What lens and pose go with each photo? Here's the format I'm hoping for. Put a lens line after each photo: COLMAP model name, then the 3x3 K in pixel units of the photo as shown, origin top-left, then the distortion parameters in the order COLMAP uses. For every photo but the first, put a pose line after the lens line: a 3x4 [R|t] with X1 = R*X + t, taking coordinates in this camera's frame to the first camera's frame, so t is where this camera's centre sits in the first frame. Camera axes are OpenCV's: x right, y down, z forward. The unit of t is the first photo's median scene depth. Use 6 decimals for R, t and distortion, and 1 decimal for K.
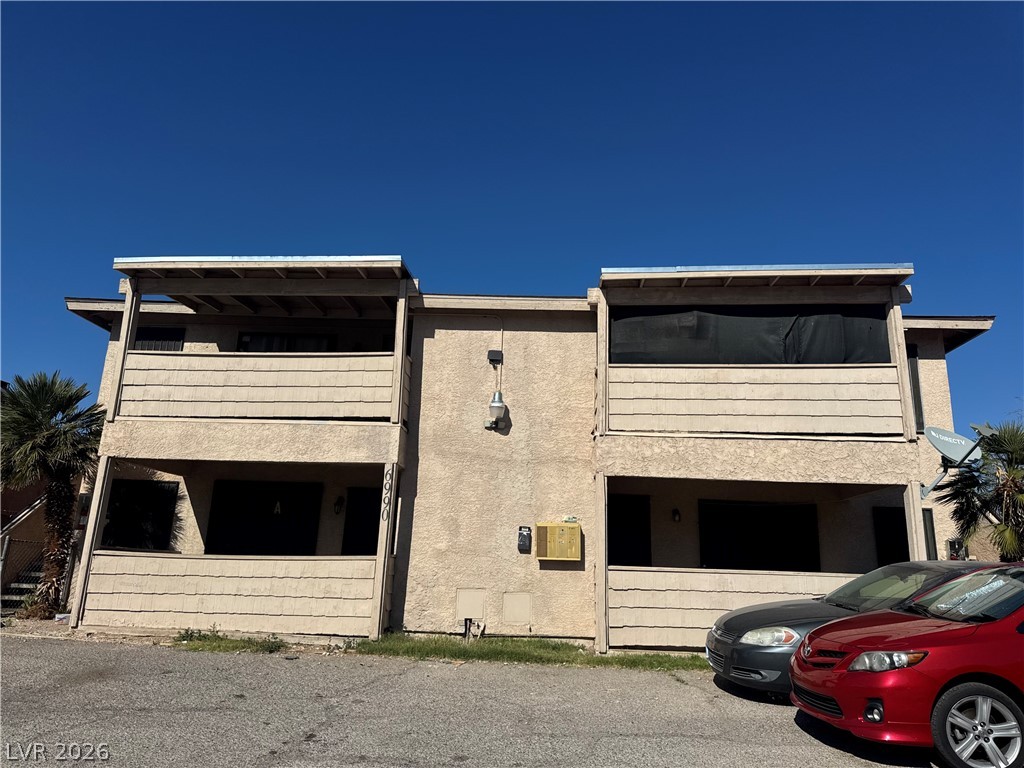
lens RADIAL K [[708.1, 0, 557.0], [0, 708.1, 383.9], [0, 0, 1]] dist [0.103884, -0.165306]
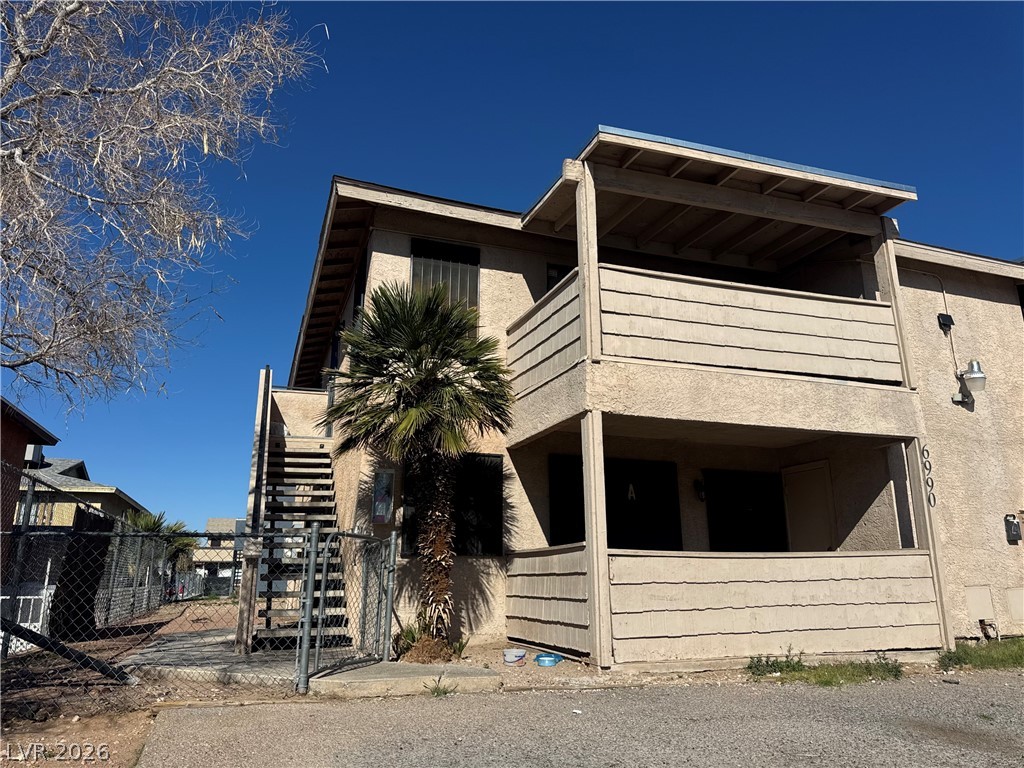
lens RADIAL K [[708.1, 0, 557.0], [0, 708.1, 383.9], [0, 0, 1]] dist [0.103884, -0.165306]
pose [[0.924620, 0.063205, 0.375609, -0.903469], [-0.063445, 0.997916, -0.011743, 0.083440], [-0.375569, -0.012973, 0.926704, 0.380080]]
